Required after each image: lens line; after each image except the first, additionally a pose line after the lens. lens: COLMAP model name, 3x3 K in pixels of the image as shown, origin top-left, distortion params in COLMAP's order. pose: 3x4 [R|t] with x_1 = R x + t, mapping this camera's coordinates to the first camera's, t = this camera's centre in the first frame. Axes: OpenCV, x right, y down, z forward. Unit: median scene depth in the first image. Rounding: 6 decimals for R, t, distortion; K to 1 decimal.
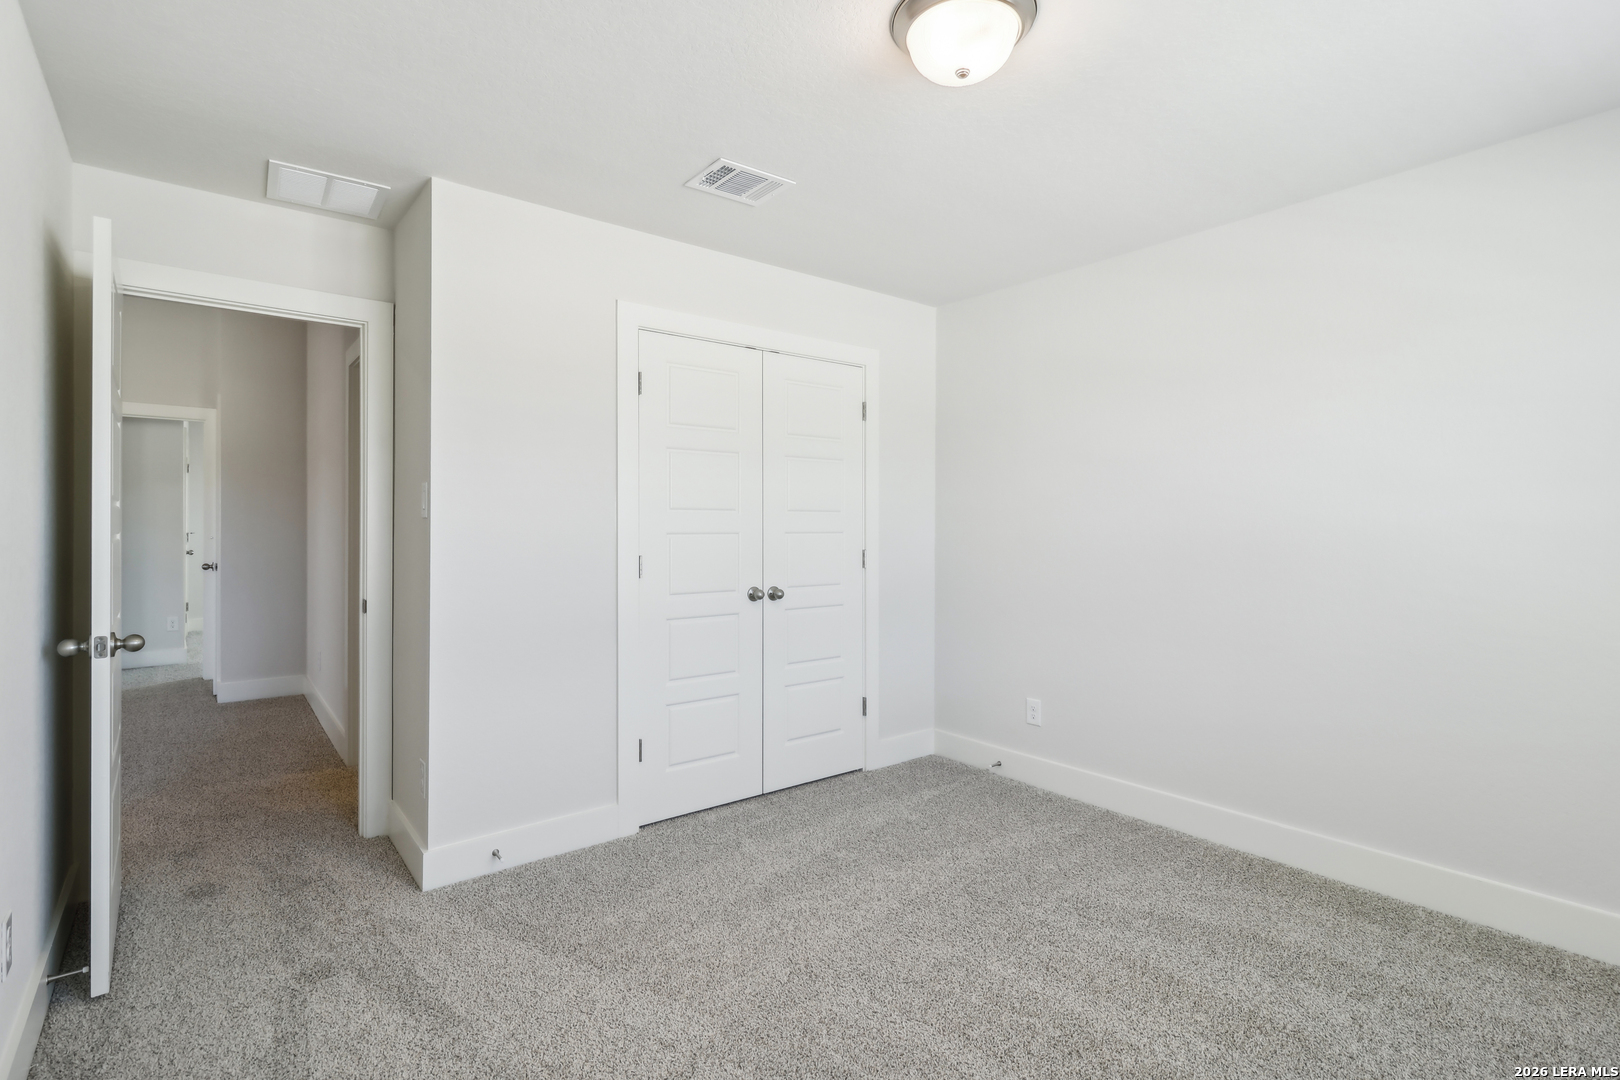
lens RADIAL K [[781.5, 0, 804.3], [0, 781.5, 535.7], [0, 0, 1]] dist [0.029758, -0.000019]
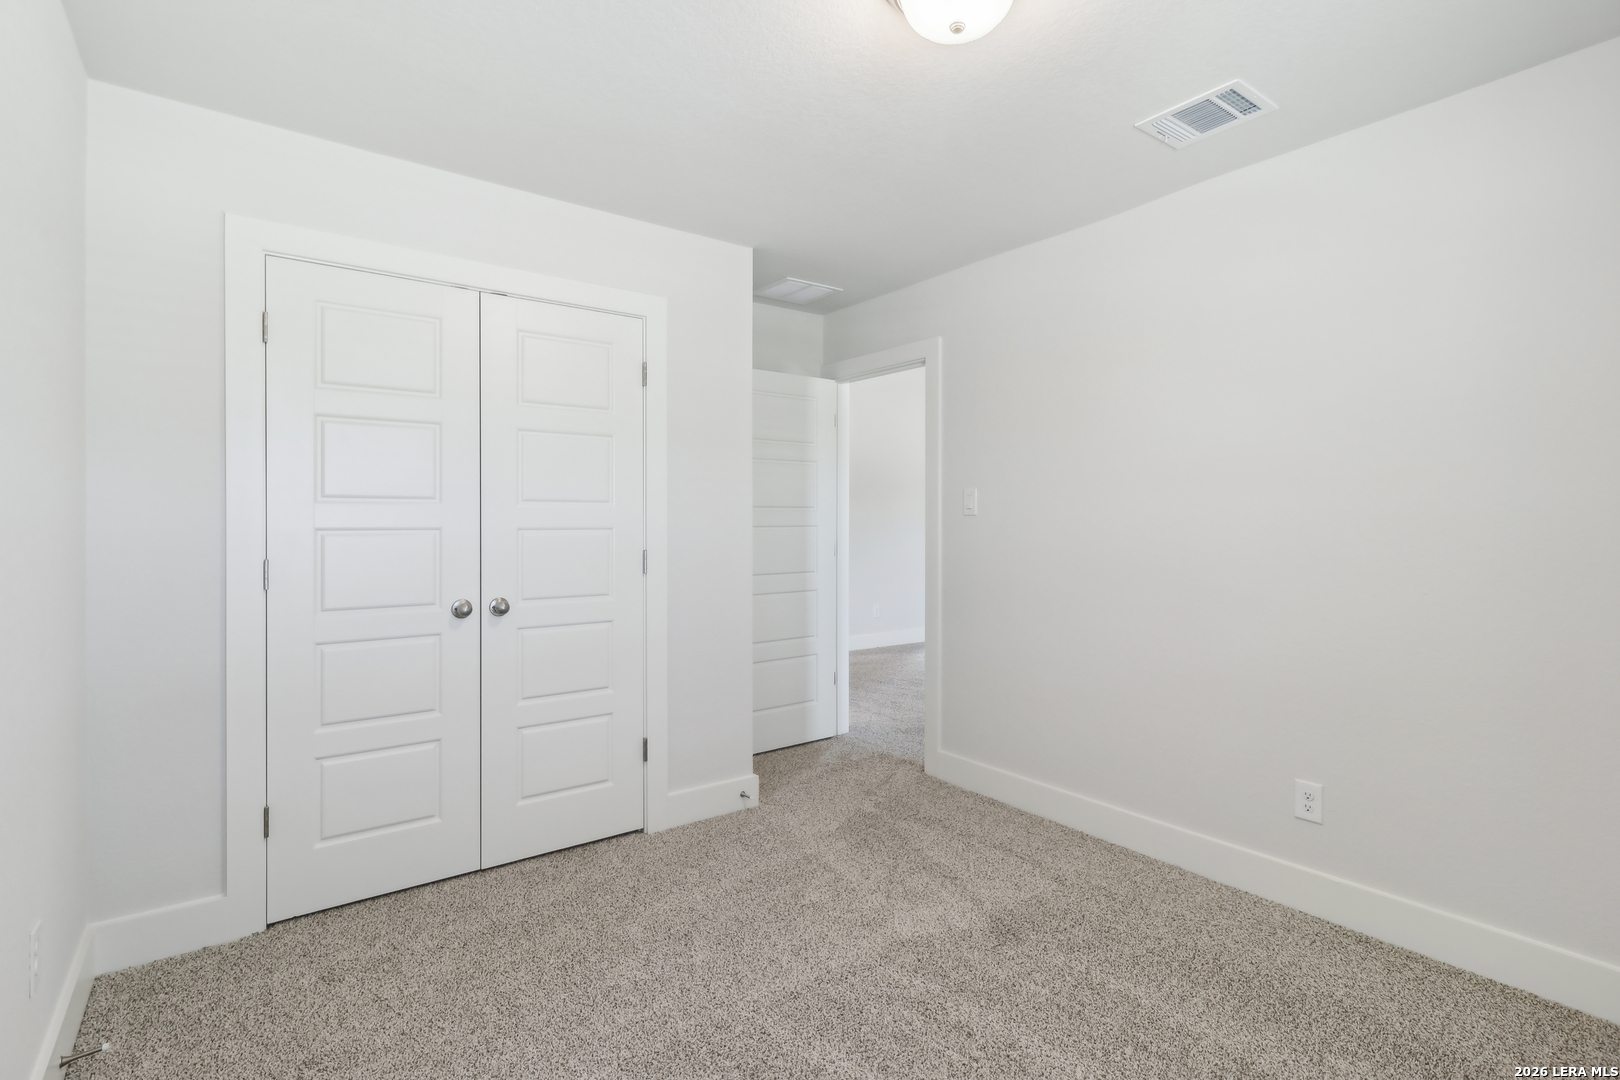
lens RADIAL K [[781.5, 0, 815.8], [0, 781.5, 528.7], [0, 0, 1]] dist [0.029758, -0.000019]
pose [[0.999074, 0.003418, -0.042899, 0.306673], [-0.003508, 0.999992, -0.002018, -0.003587], [0.042892, 0.002167, 0.999077, 0.240131]]
